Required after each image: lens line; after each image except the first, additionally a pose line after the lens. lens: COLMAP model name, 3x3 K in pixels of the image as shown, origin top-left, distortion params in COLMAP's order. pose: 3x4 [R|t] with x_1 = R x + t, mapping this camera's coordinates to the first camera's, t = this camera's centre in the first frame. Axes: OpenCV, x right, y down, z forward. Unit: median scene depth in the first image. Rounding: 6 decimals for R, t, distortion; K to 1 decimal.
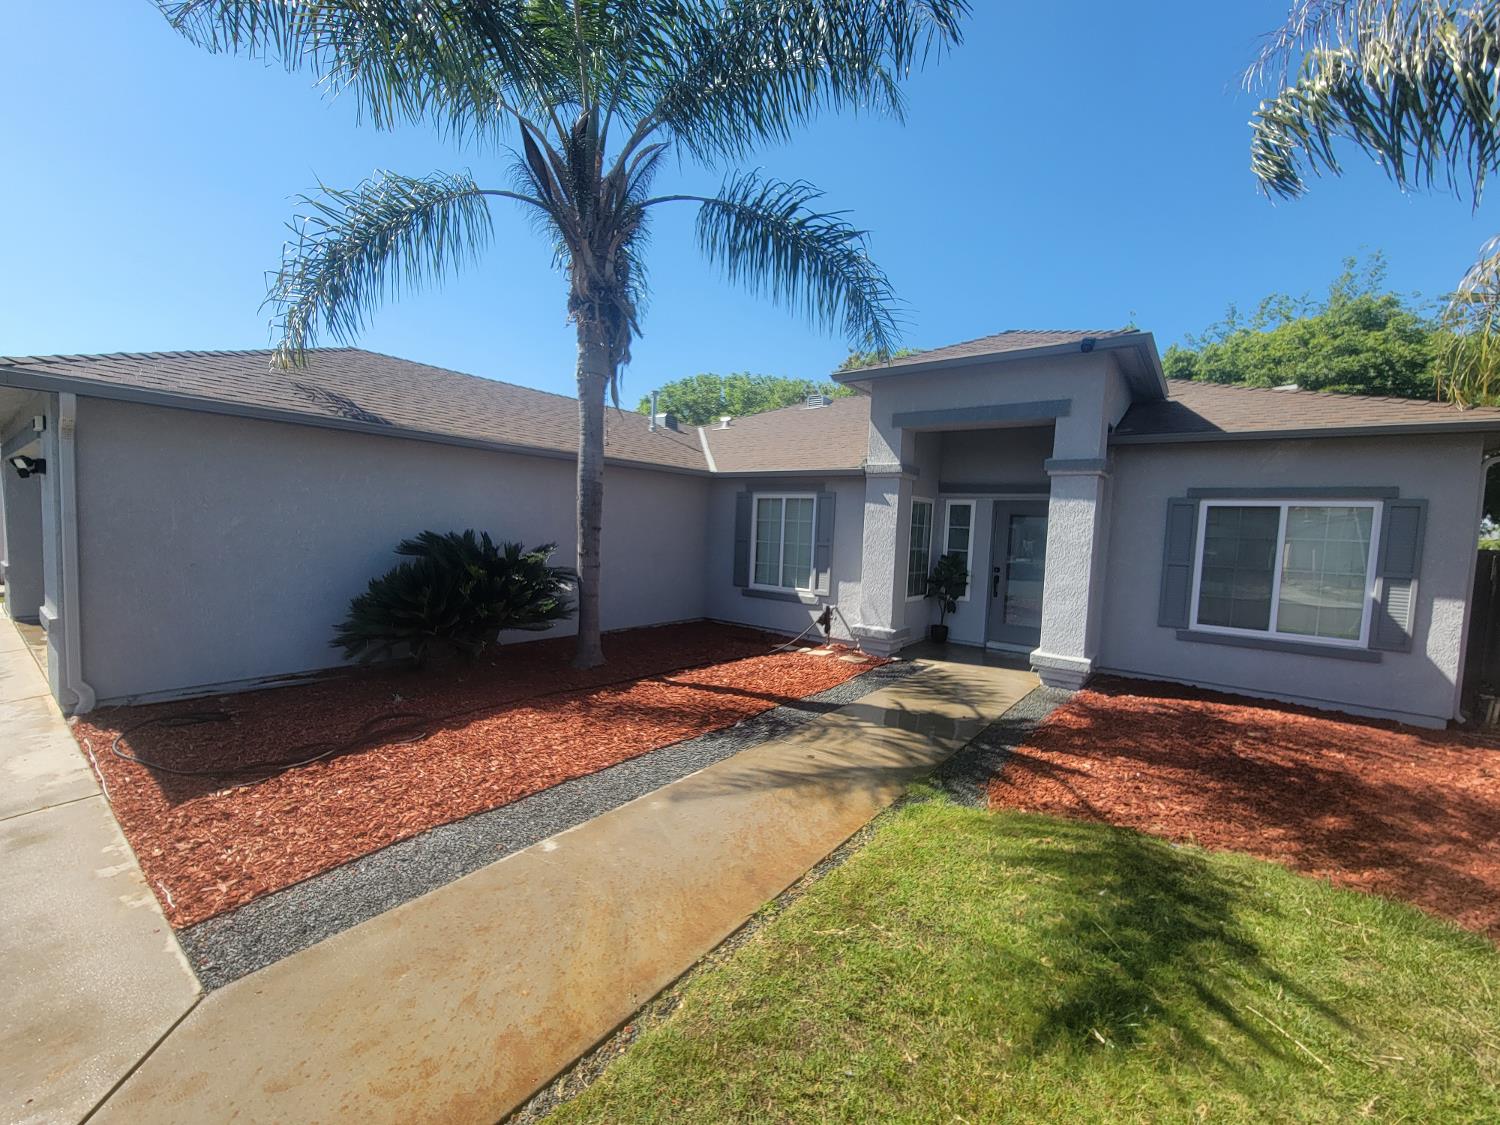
lens RADIAL K [[609.9, 0, 750.0], [0, 609.9, 562.5], [0, 0, 1]] dist [-0.000761, -0.000022]
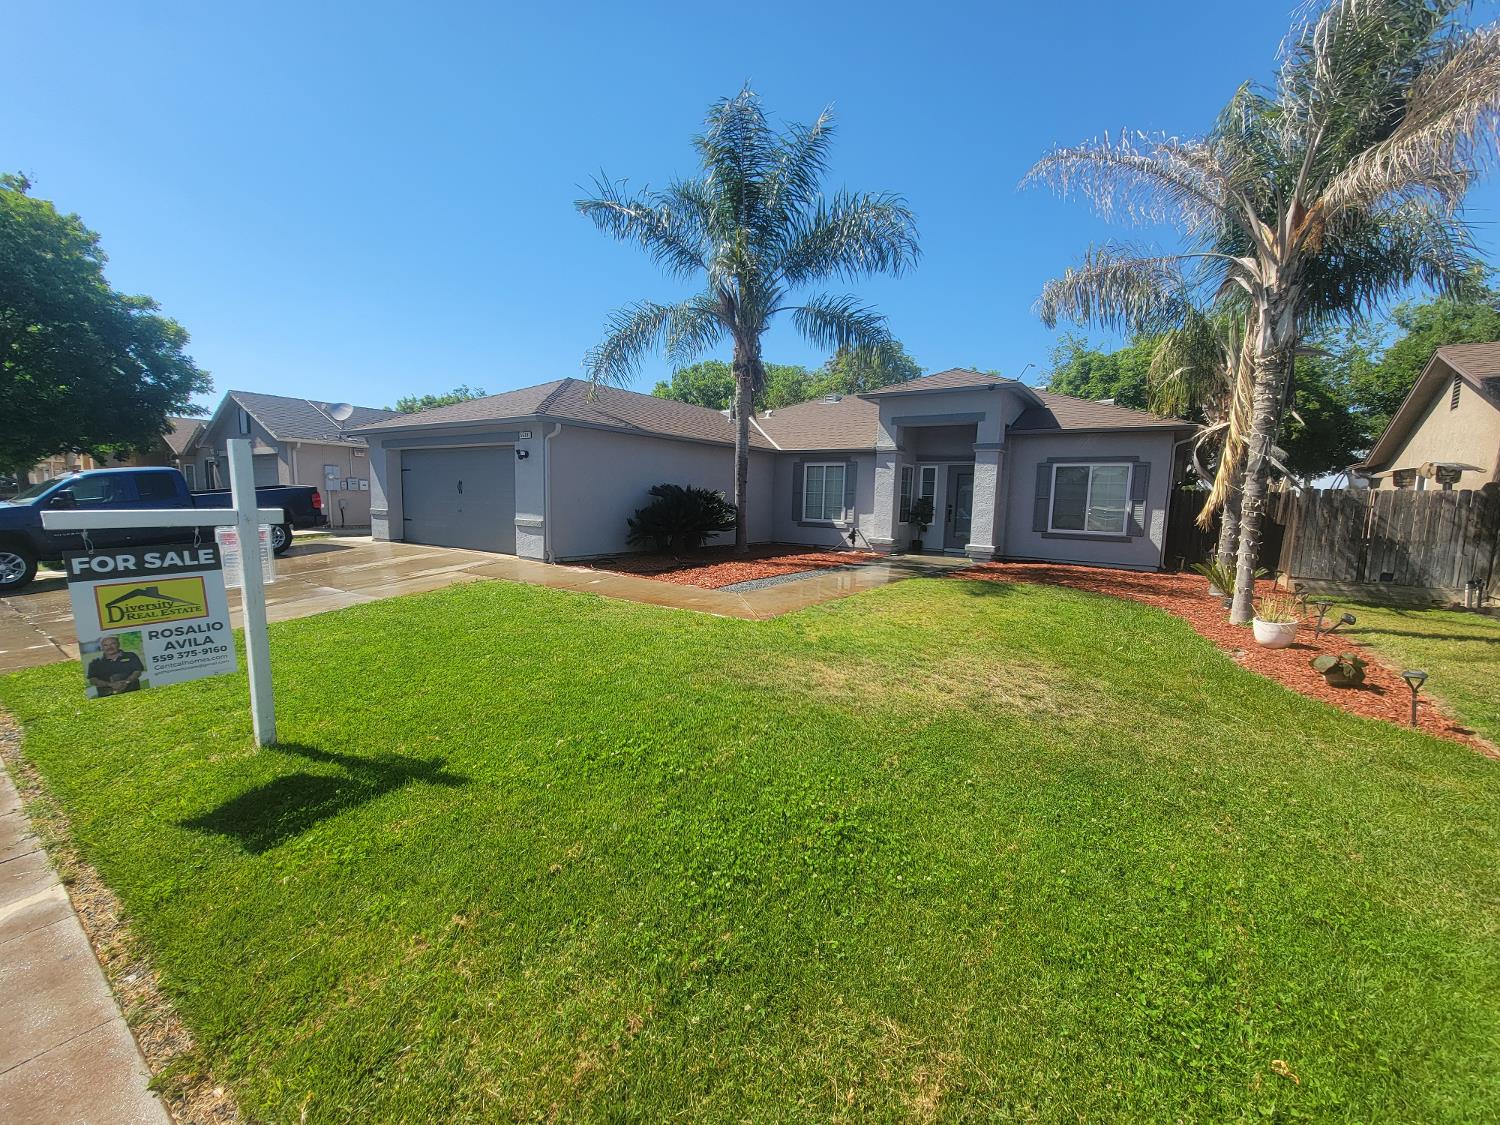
lens RADIAL K [[598.8, 0, 750.0], [0, 598.8, 562.5], [0, 0, 1]] dist [0.000503, 0.000004]
pose [[0.998986, -0.018131, 0.041218, -0.256139], [0.016076, 0.998637, 0.049652, 0.085648], [-0.042062, -0.048939, 0.997916, -0.739847]]
